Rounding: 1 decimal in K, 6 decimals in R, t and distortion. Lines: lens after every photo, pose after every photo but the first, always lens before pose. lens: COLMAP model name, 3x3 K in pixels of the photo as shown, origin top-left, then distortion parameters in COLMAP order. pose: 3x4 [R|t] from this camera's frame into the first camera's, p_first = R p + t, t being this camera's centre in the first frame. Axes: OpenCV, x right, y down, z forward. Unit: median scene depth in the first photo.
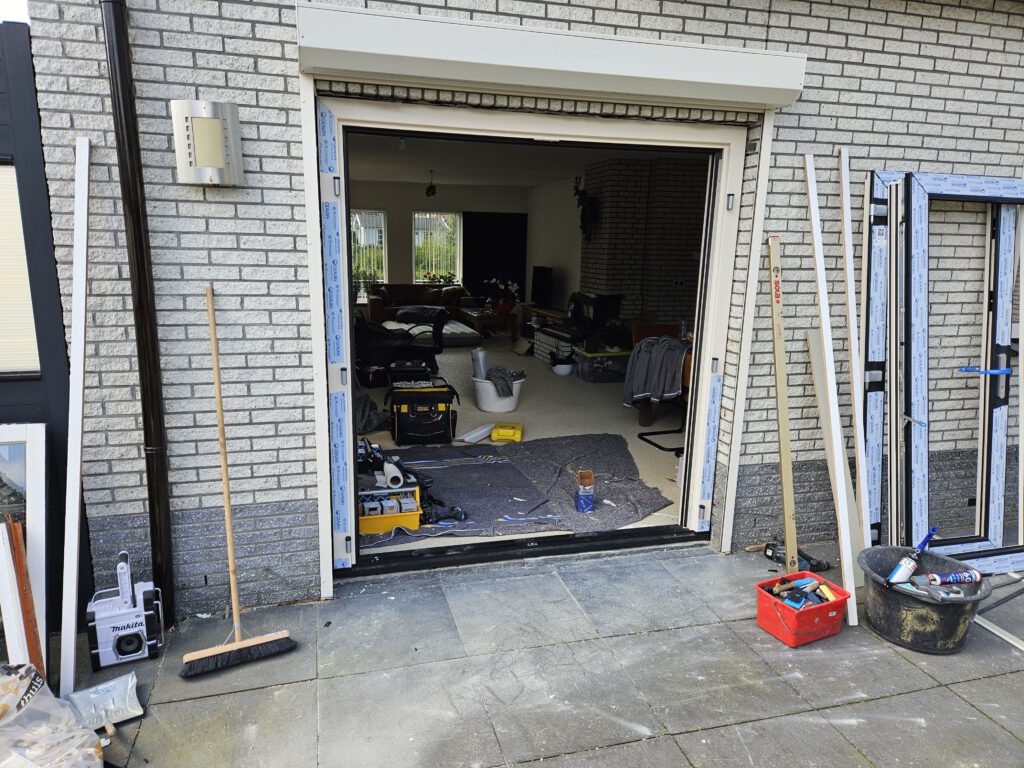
lens RADIAL K [[683.1, 0, 506.7], [0, 683.1, 389.1], [0, 0, 1]] dist [0.075920, -0.066042]
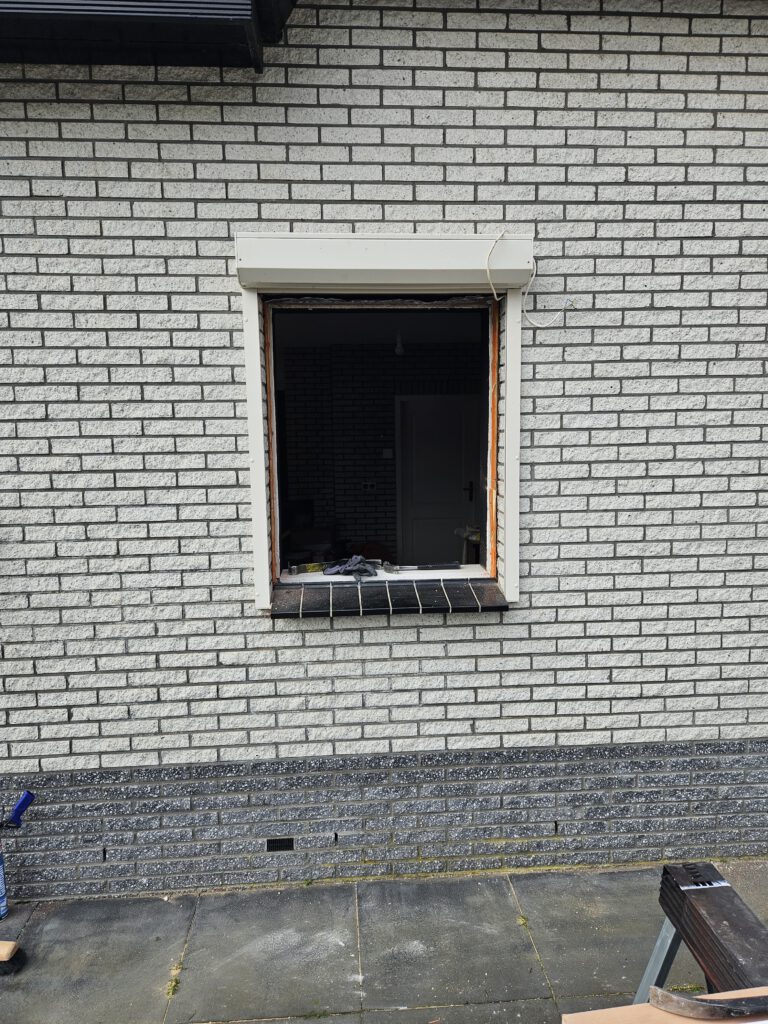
lens RADIAL K [[683.1, 0, 380.8], [0, 683.1, 515.3], [0, 0, 1]] dist [0.075920, -0.066042]
pose [[0.977863, -0.007425, -0.209114, 1.173618], [-0.012538, 0.995495, -0.093979, -0.103649], [0.208869, 0.094520, 0.973365, 0.491206]]
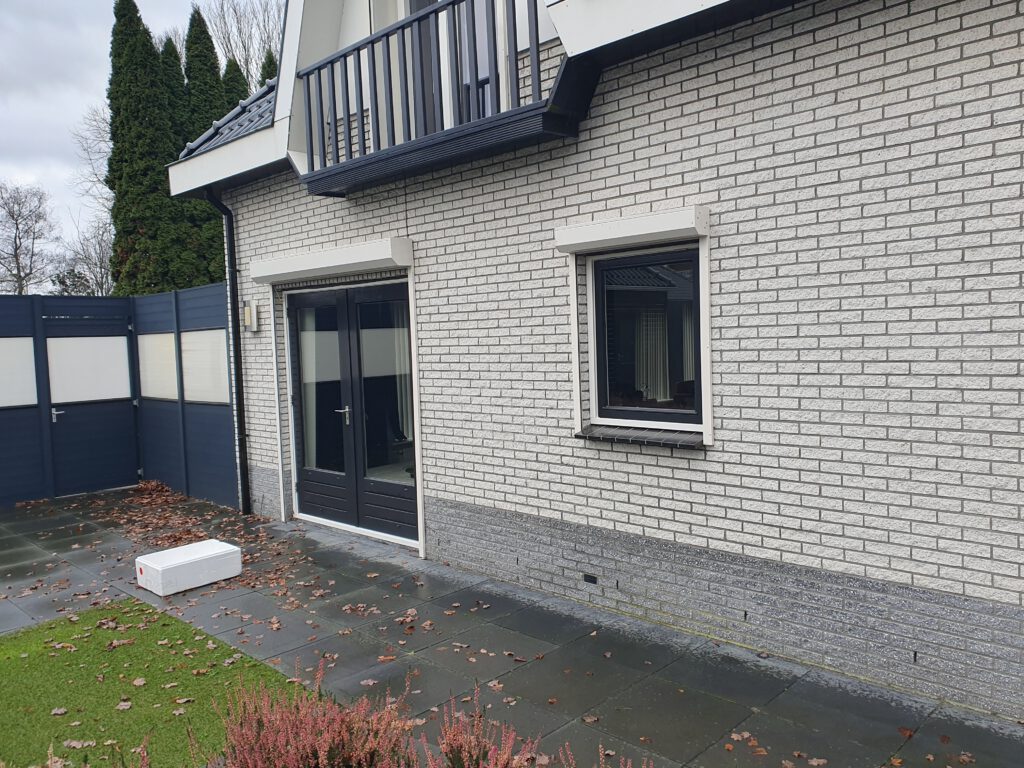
lens RADIAL K [[794.1, 0, 514.5], [0, 794.1, 380.6], [0, 0, 1]] dist [0.027846, -0.012652]
pose [[0.489713, 0.018595, -0.871685, 2.176680], [-0.140568, 0.988377, -0.057887, -0.063536], [0.860478, 0.150879, 0.486635, 0.353408]]
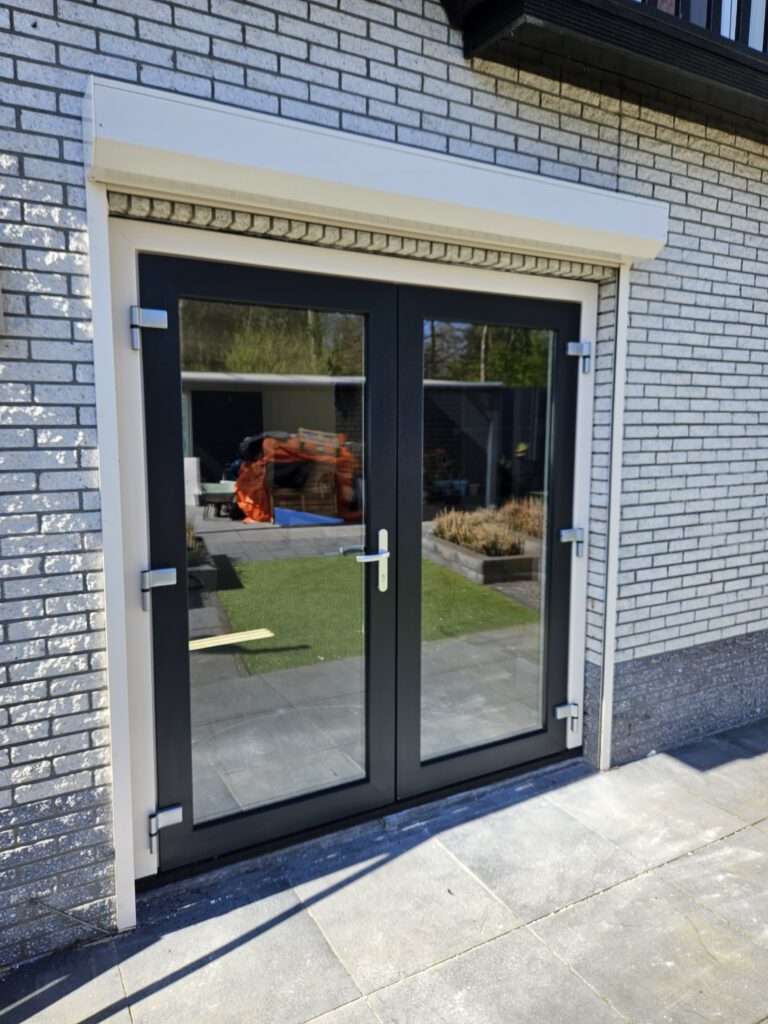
lens RADIAL K [[683.1, 0, 369.7], [0, 683.1, 503.3], [0, 0, 1]] dist [0.075920, -0.066042]
pose [[0.973138, -0.045070, 0.225768, -0.164457], [0.067048, 0.993624, -0.090643, -0.035207], [-0.220243, 0.103345, 0.969955, 0.236025]]
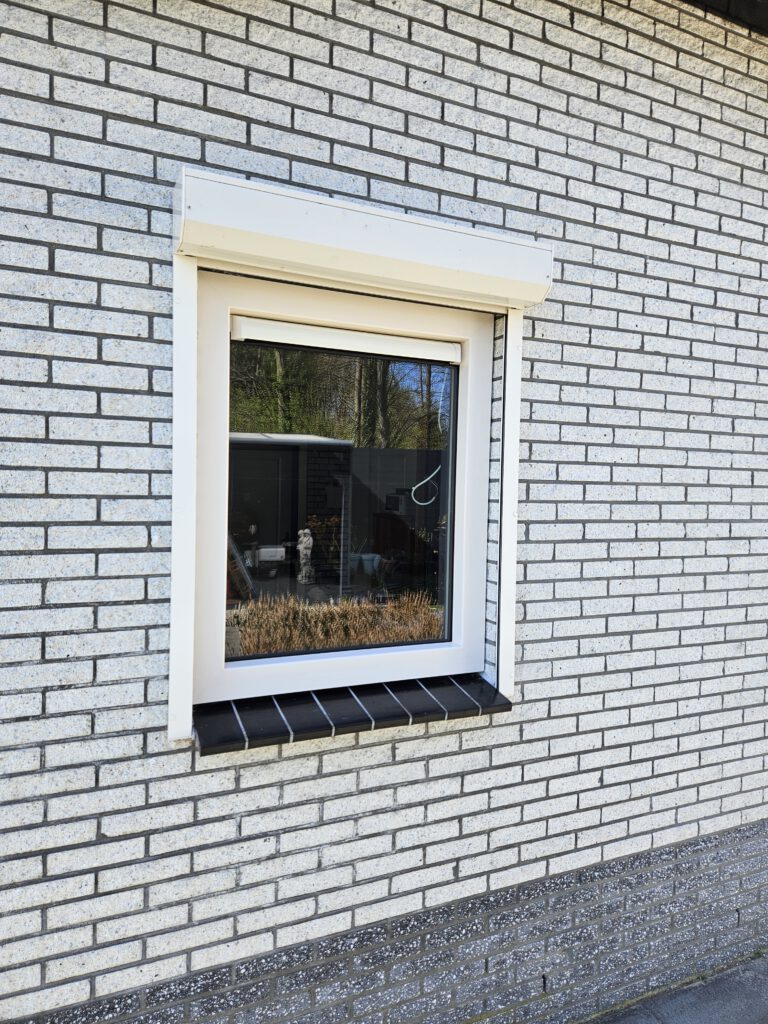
lens RADIAL K [[683.1, 0, 384.1], [0, 683.1, 504.7], [0, 0, 1]] dist [0.075920, -0.066042]
pose [[0.987905, -0.000305, 0.155060, 0.945541], [0.028220, 0.983651, -0.177860, -0.144862], [-0.152470, 0.180085, 0.971762, 0.684857]]
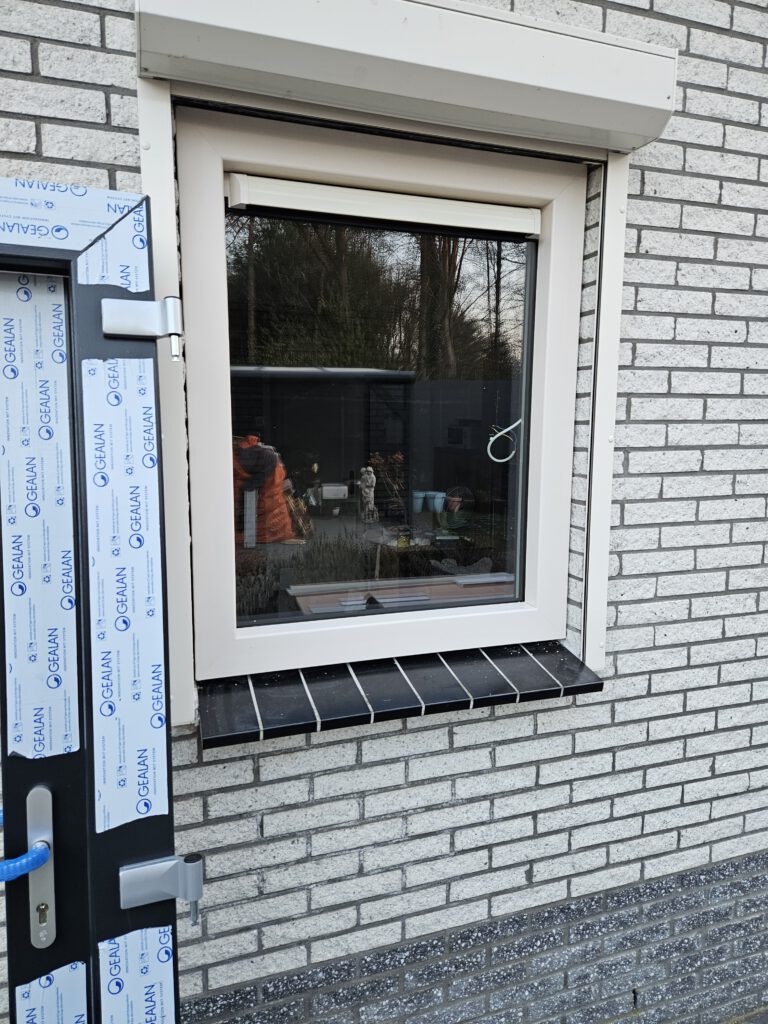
lens RADIAL K [[683.1, 0, 381.8], [0, 683.1, 510.9], [0, 0, 1]] dist [0.075920, -0.066042]
pose [[0.998327, -0.020761, 0.053966, 0.975288], [0.025078, 0.996432, -0.080585, -0.160047], [-0.052101, 0.081804, 0.995286, 0.813801]]
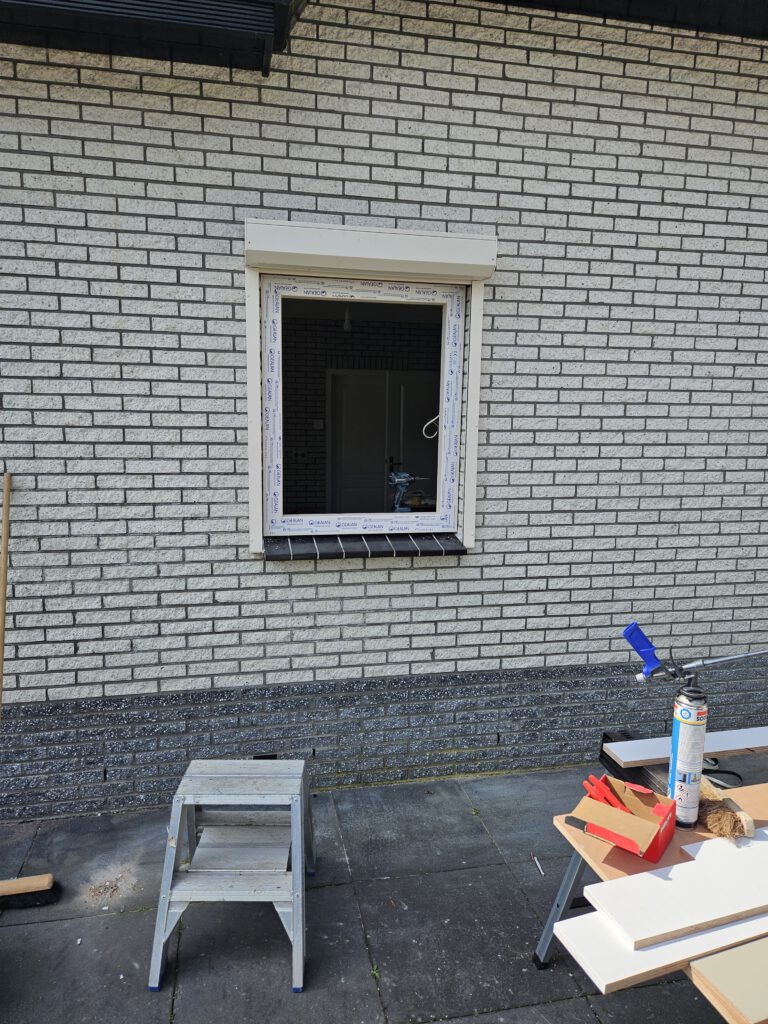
lens RADIAL K [[683.1, 0, 371.5], [0, 683.1, 504.8], [0, 0, 1]] dist [0.075920, -0.066042]
pose [[0.996970, 0.008333, -0.077334, 1.093920], [-0.014165, 0.997070, -0.075172, -0.066343], [0.076481, 0.076040, 0.994167, 0.360496]]
